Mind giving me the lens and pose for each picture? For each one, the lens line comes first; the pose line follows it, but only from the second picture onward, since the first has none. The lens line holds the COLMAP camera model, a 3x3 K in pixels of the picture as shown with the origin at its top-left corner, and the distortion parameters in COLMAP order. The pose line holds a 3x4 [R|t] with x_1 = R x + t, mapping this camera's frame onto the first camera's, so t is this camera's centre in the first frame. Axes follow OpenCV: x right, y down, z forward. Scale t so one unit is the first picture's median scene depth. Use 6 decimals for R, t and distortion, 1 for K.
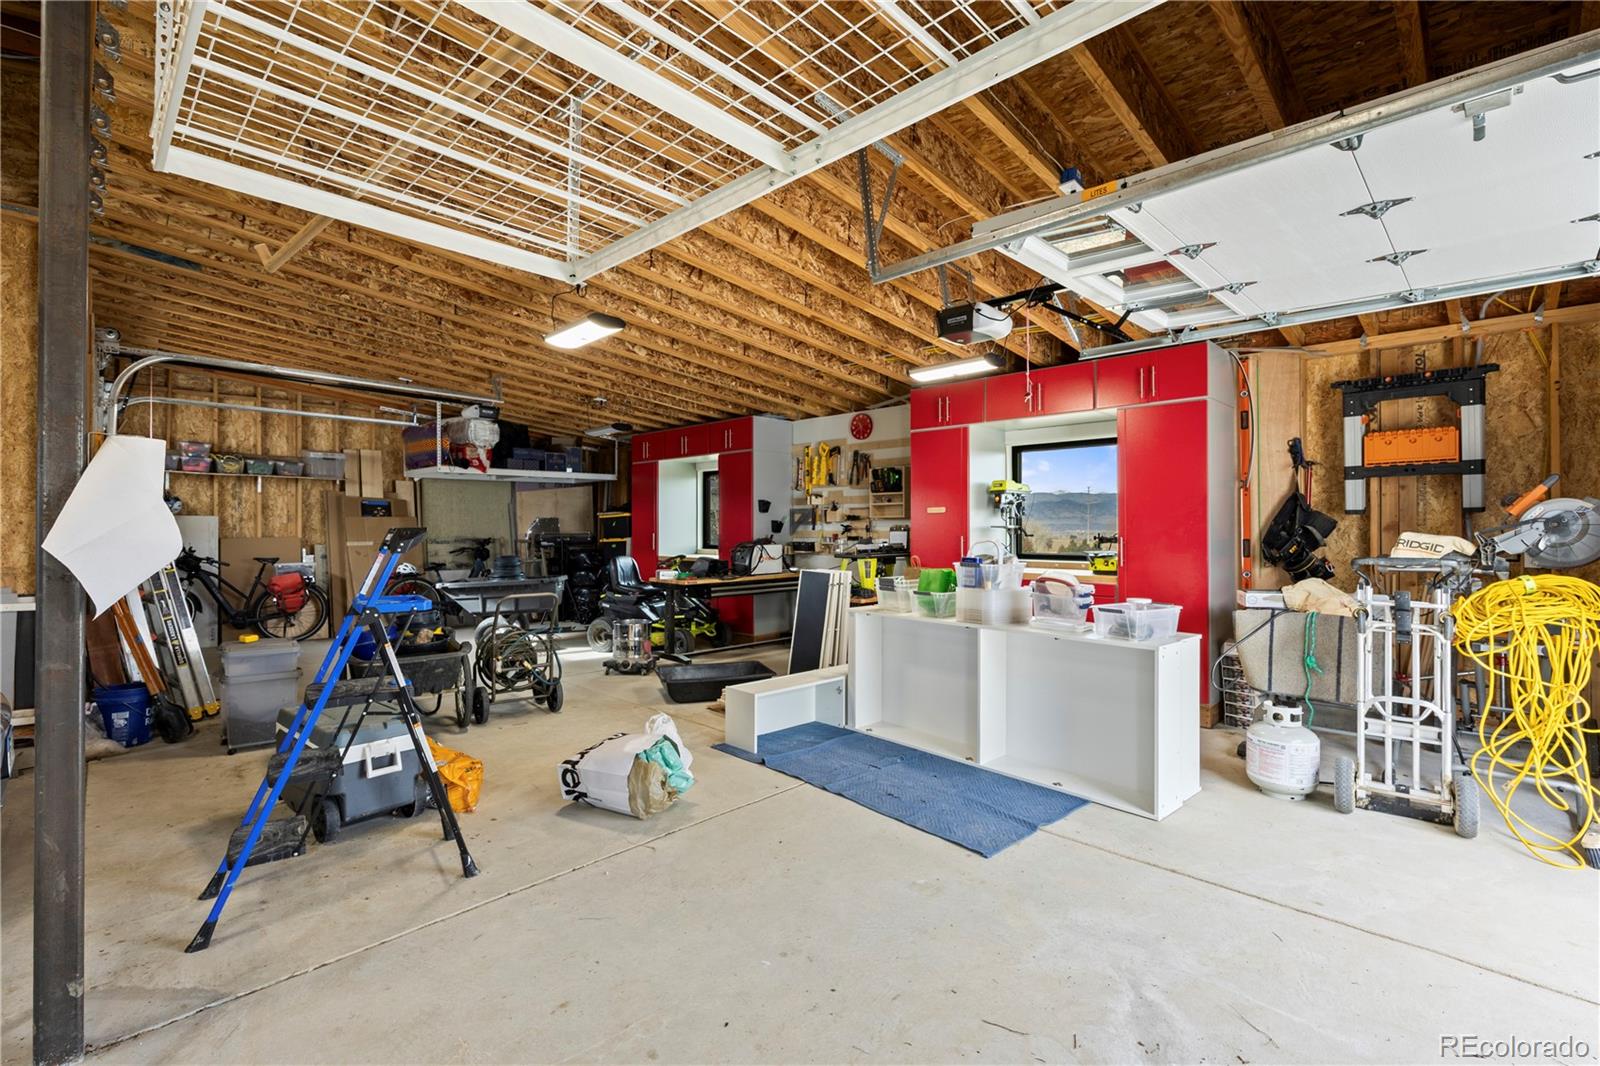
lens RADIAL K [[720.2, 0, 809.4], [0, 720.2, 521.6], [0, 0, 1]] dist [0.001855, 0.000768]
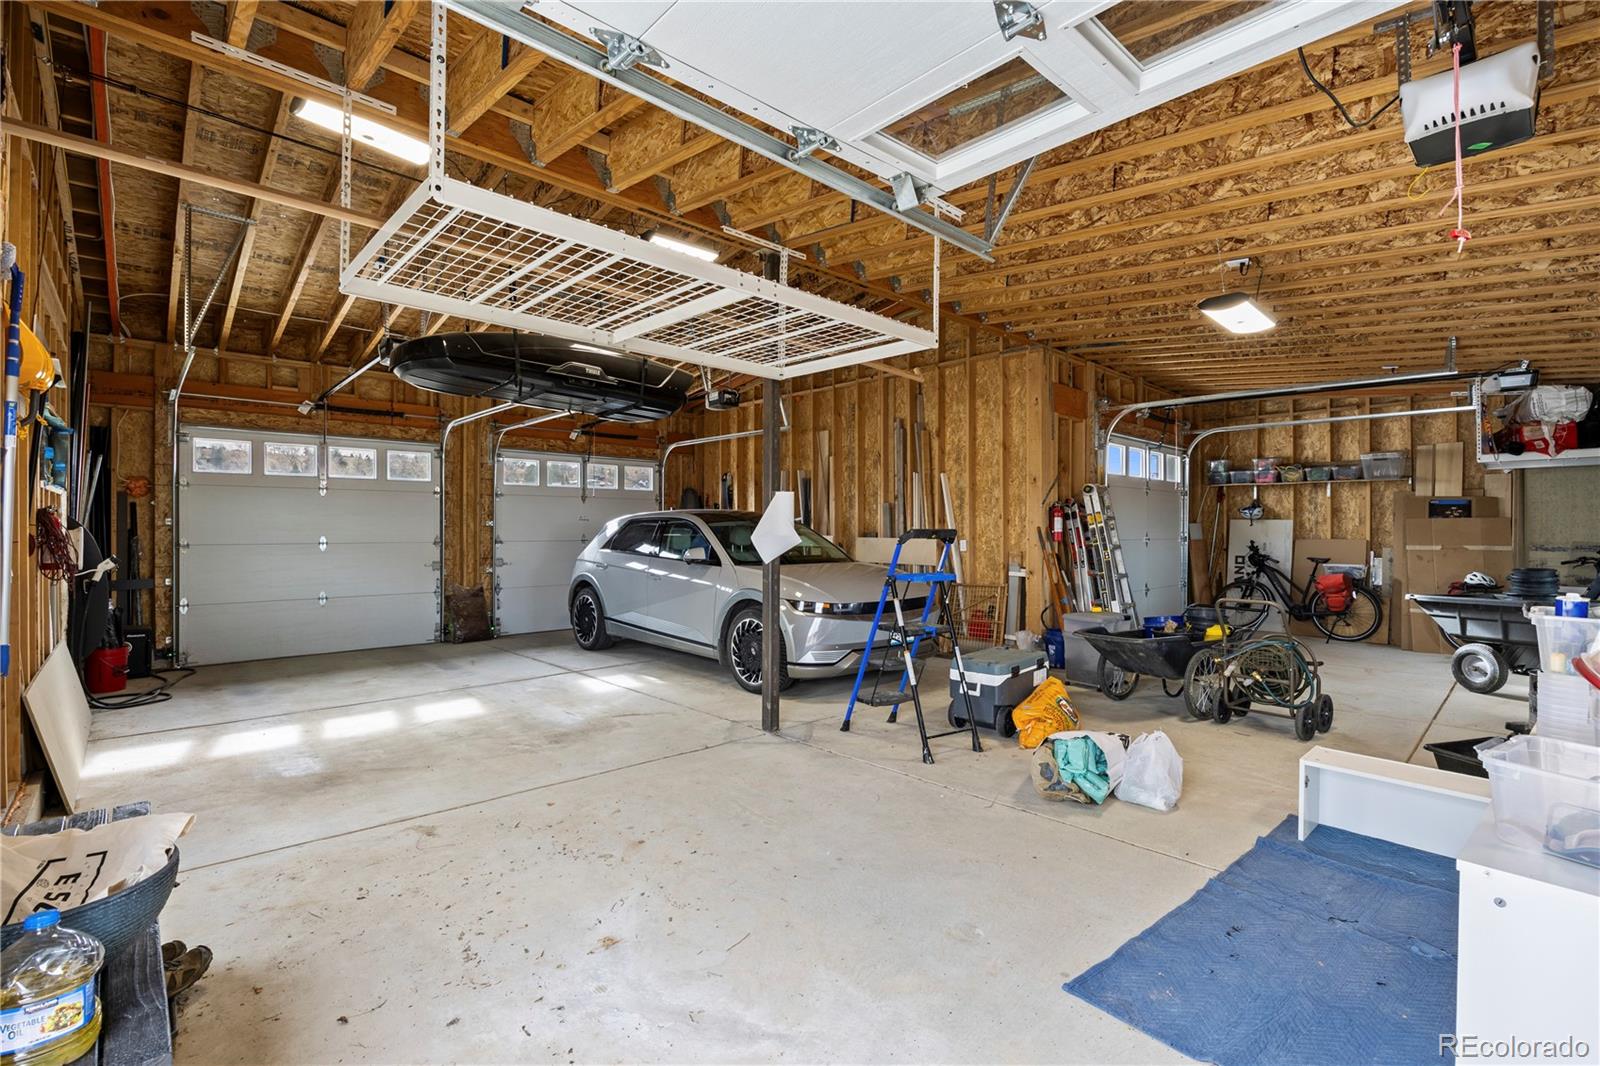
lens RADIAL K [[720.2, 0, 809.4], [0, 720.2, 533.4], [0, 0, 1]] dist [0.001855, 0.000768]
pose [[-0.043691, 0.006100, -0.999026, 0.356546], [0.007686, 0.999954, 0.005769, 0.001495], [0.999016, -0.007426, -0.043735, 0.284522]]
